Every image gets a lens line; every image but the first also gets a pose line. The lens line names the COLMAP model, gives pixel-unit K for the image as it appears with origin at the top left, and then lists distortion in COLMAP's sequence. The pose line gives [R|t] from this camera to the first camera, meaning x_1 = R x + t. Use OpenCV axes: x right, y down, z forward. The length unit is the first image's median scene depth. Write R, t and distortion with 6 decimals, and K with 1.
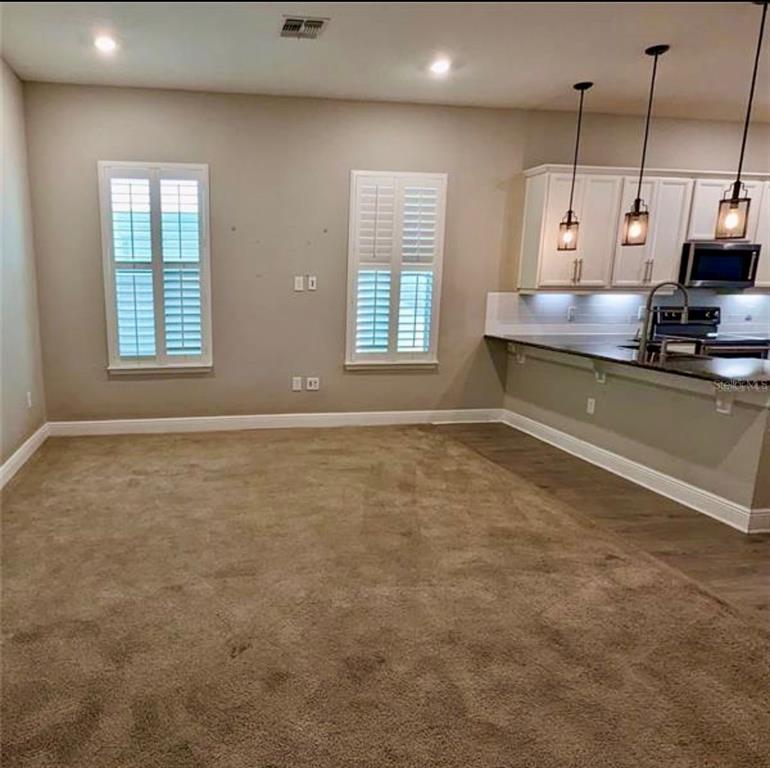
lens RADIAL K [[610.1, 0, 384.7], [0, 610.1, 398.2], [0, 0, 1]] dist [0.000323, -0.001184]
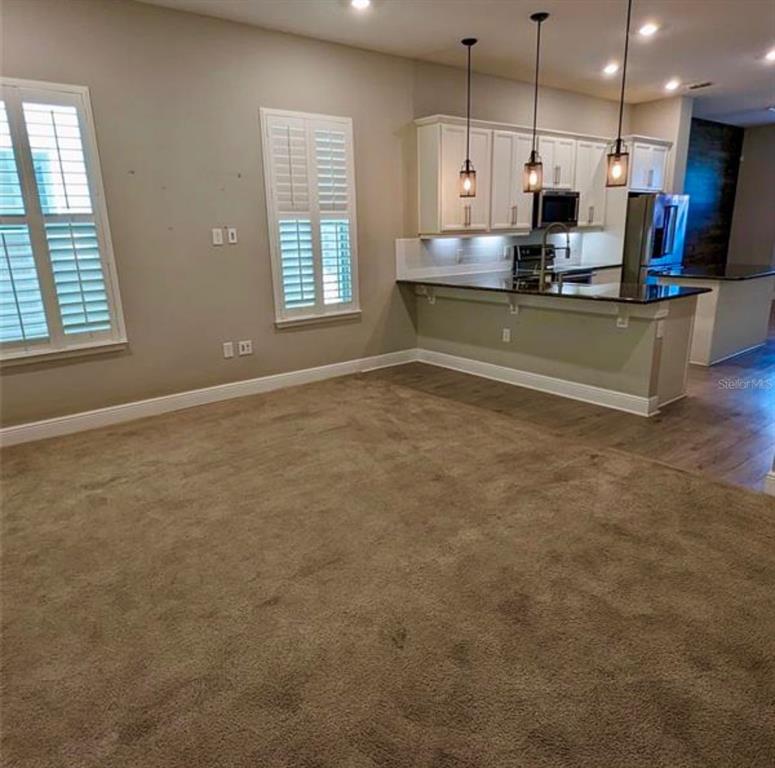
lens RADIAL K [[565.7, 0, 387.5], [0, 565.7, 384.0], [0, 0, 1]] dist [-0.001561, 0.001549]
pose [[0.869912, -0.157767, 0.467293, -0.347906], [0.121960, 0.986844, 0.106135, -0.035003], [-0.477890, -0.035337, 0.877708, 0.159680]]
